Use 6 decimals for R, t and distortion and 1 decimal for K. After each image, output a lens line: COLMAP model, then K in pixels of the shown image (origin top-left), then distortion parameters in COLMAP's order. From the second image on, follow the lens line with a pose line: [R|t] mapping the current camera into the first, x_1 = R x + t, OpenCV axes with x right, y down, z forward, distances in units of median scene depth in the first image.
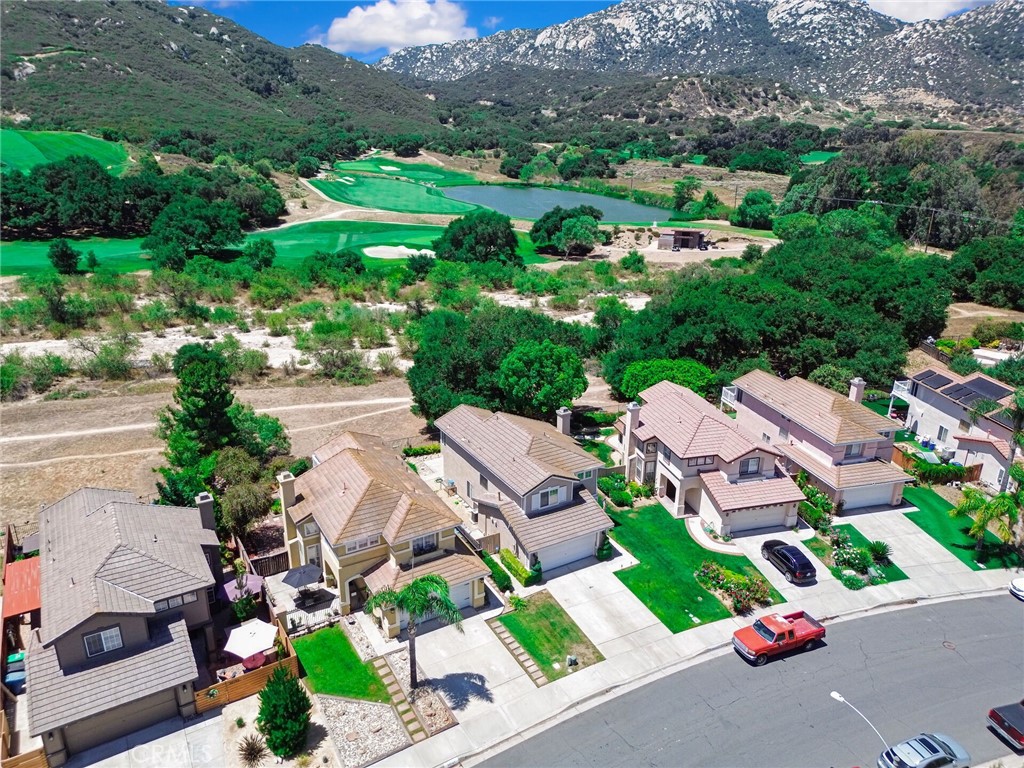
lens RADIAL K [[716.4, 0, 511.9], [0, 716.4, 389.1], [0, 0, 1]] dist [0.076246, -0.079456]
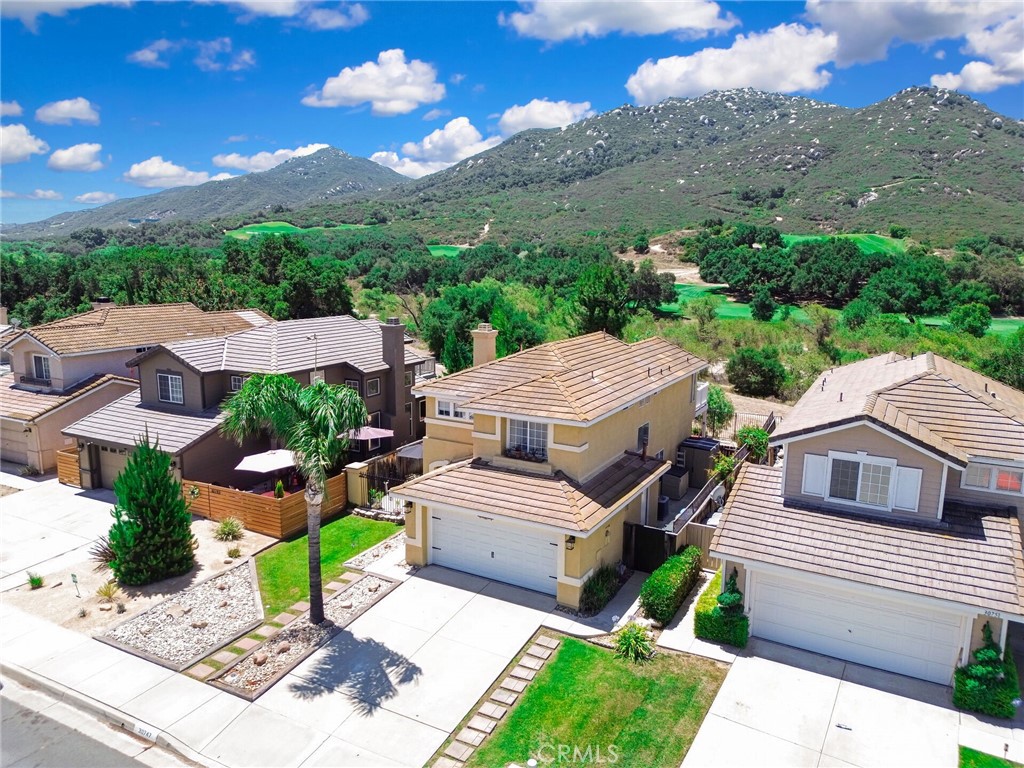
lens RADIAL K [[716.4, 0, 511.9], [0, 716.4, 389.1], [0, 0, 1]] dist [0.076246, -0.079456]
pose [[0.514917, 0.153515, -0.843382, 0.062529], [-0.305849, 0.951985, -0.013449, 0.037026], [0.800823, 0.264873, 0.537146, 0.136584]]
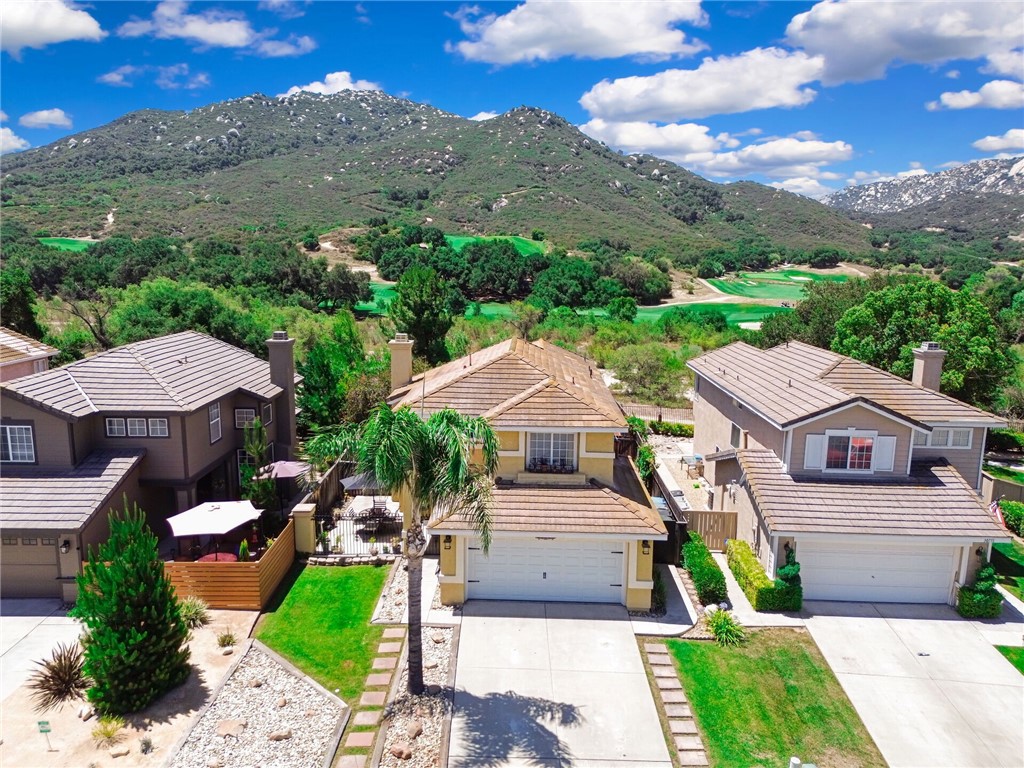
lens RADIAL K [[716.4, 0, 511.9], [0, 716.4, 389.1], [0, 0, 1]] dist [0.076246, -0.079456]
pose [[0.850525, 0.097086, -0.516896, 0.023396], [-0.188738, 0.973692, -0.127675, 0.047441], [0.490903, 0.206149, 0.846473, 0.105099]]
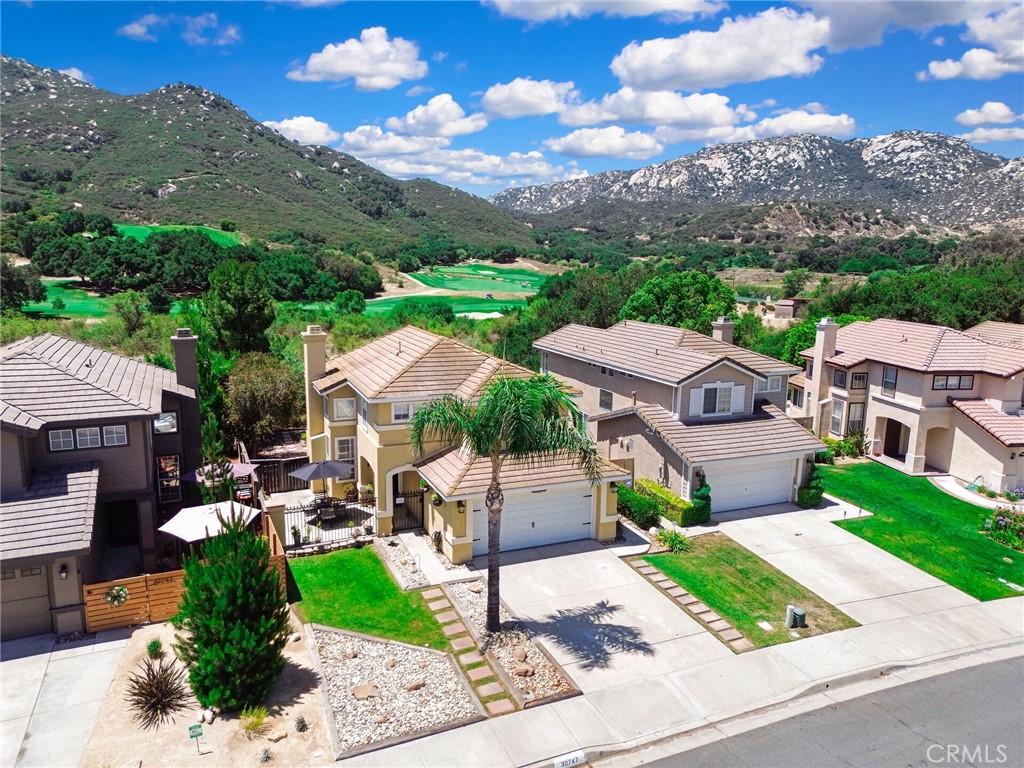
lens RADIAL K [[716.4, 0, 511.9], [0, 716.4, 389.1], [0, 0, 1]] dist [0.076246, -0.079456]
pose [[0.992212, 0.027868, -0.121401, -0.010998], [-0.048517, 0.984143, -0.170613, 0.057135], [0.114722, 0.175174, 0.977831, 0.080363]]
